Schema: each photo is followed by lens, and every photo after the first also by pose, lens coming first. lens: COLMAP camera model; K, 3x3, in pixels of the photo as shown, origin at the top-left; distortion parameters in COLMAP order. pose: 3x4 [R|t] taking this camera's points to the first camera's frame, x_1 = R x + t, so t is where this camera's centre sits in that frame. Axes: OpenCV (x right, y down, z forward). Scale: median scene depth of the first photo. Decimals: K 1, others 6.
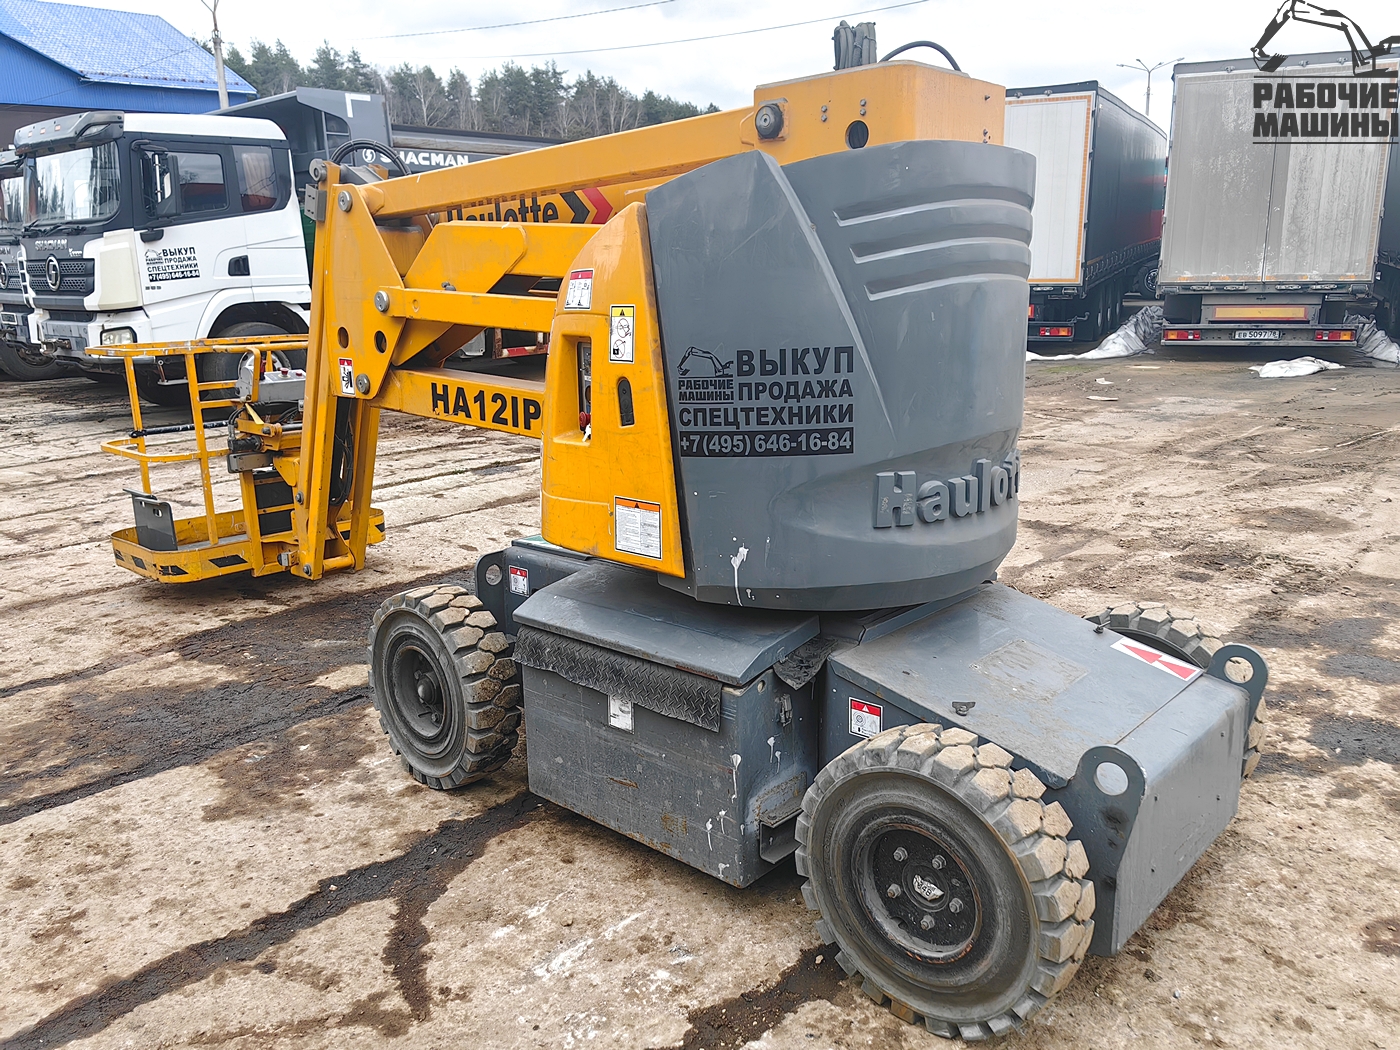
lens RADIAL K [[1082.9, 0, 708.1], [0, 1082.9, 530.0], [0, 0, 1]] dist [0.085766, -0.142843]
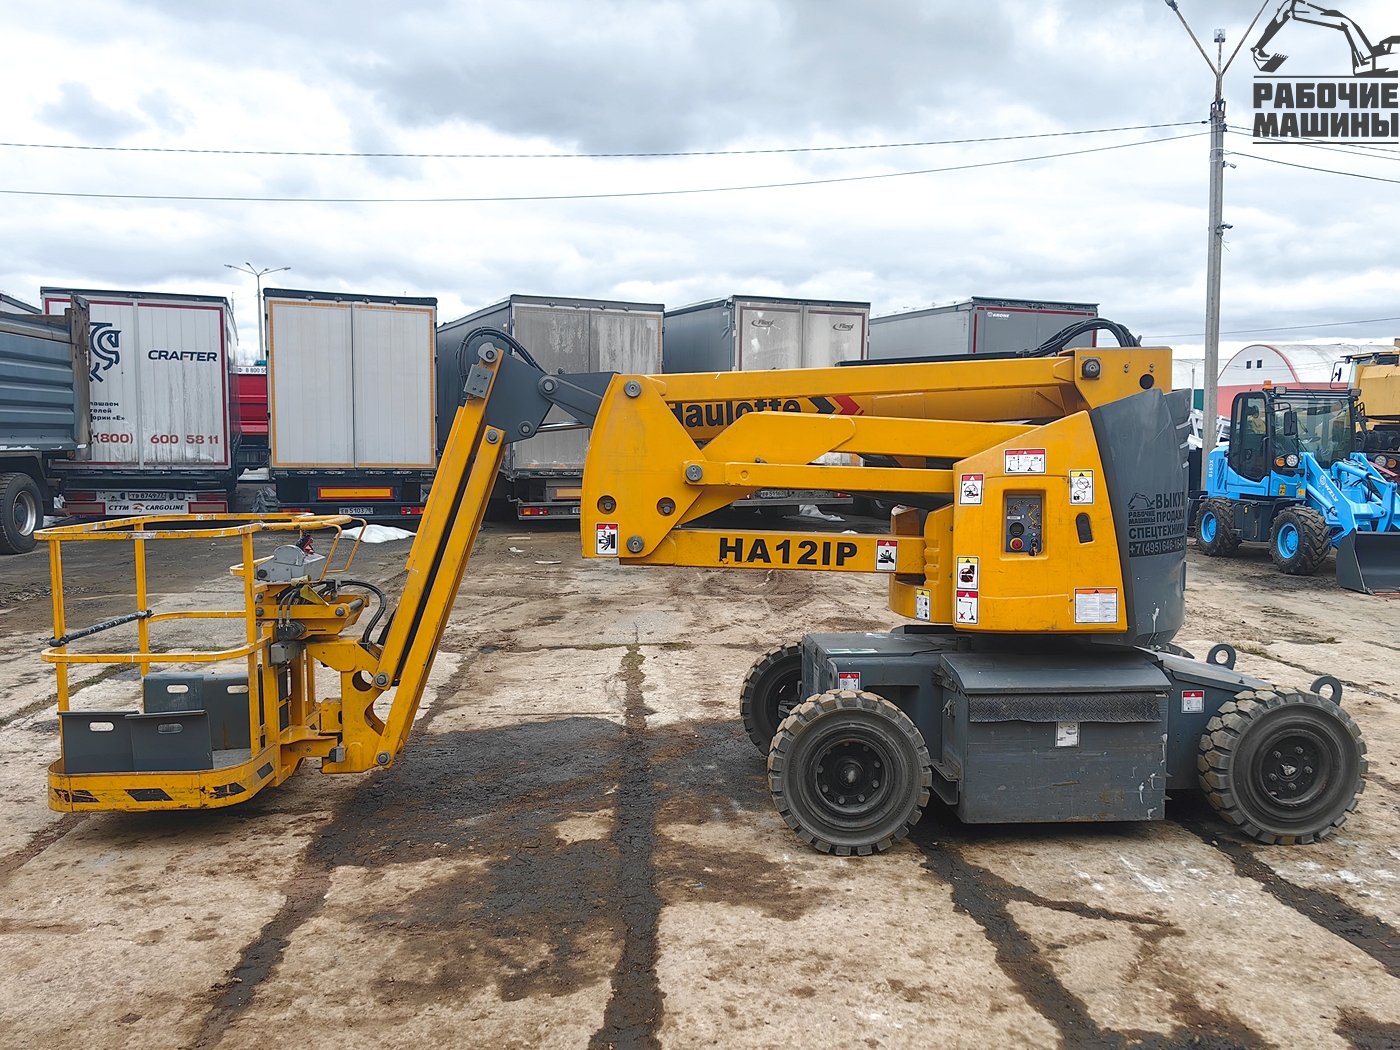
lens RADIAL K [[1085.2, 0, 700.0], [0, 1085.2, 525.0], [0, 0, 1]] dist [0.082391, -0.124777]
pose [[0.703459, -0.029410, 0.710127, -1.183342], [0.151112, 0.982488, -0.109003, -0.022785], [-0.694485, 0.183988, 0.695585, 0.189409]]
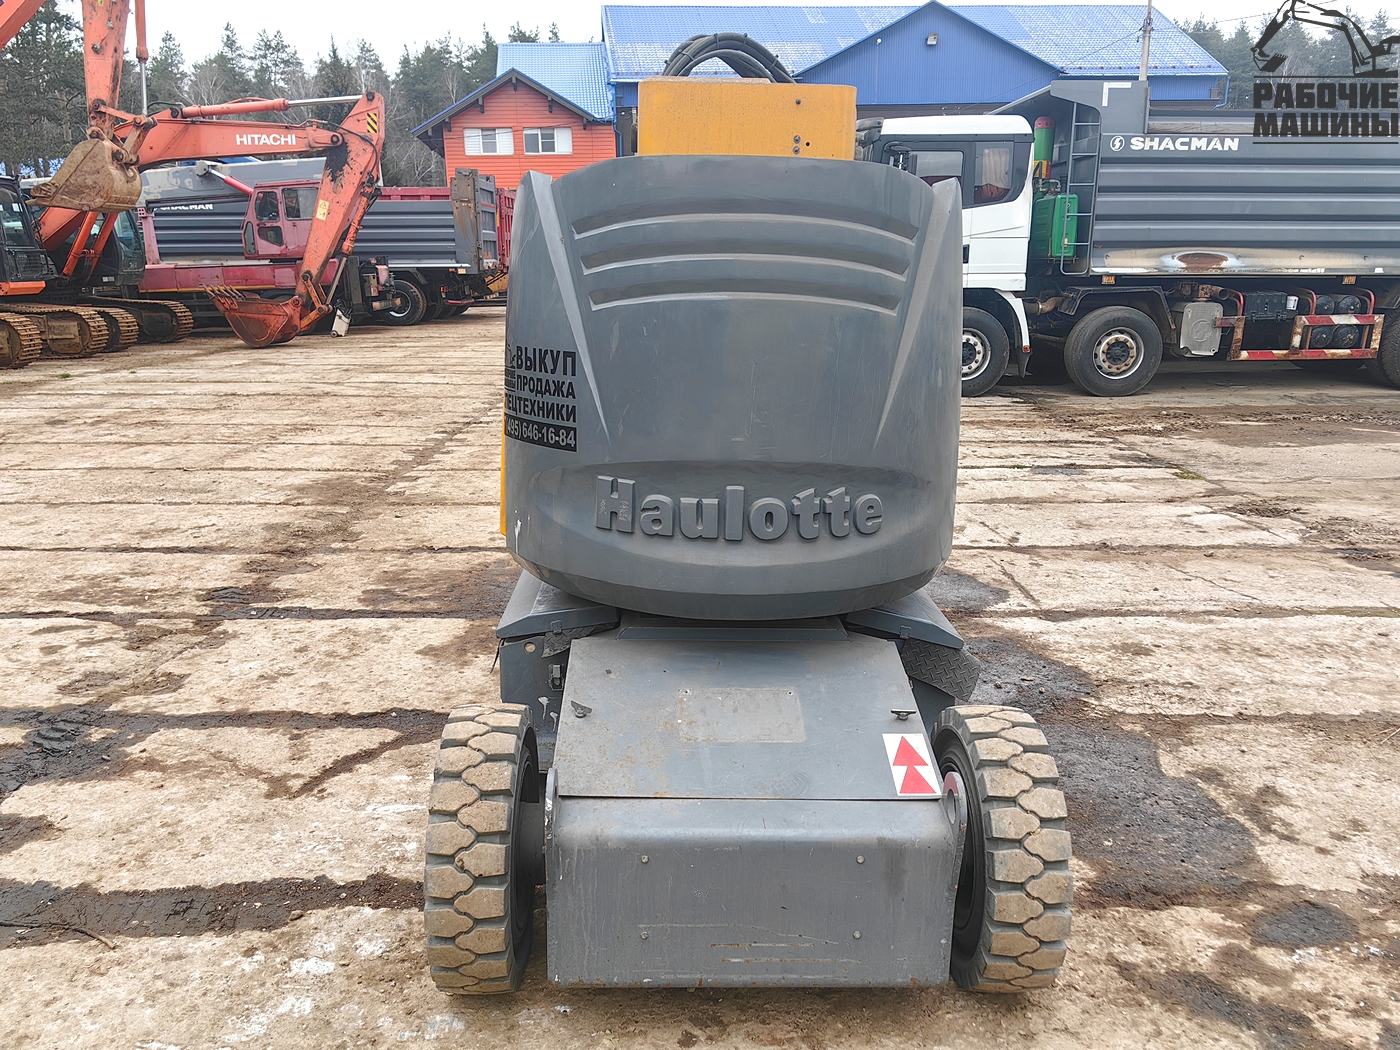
lens RADIAL K [[1085.2, 0, 700.0], [0, 1085.2, 525.0], [0, 0, 1]] dist [0.082391, -0.124777]
pose [[0.683973, 0.199680, -0.701647, 0.670474], [-0.193757, 0.976989, 0.089162, -0.081534], [0.703306, 0.074964, 0.706924, 0.228892]]
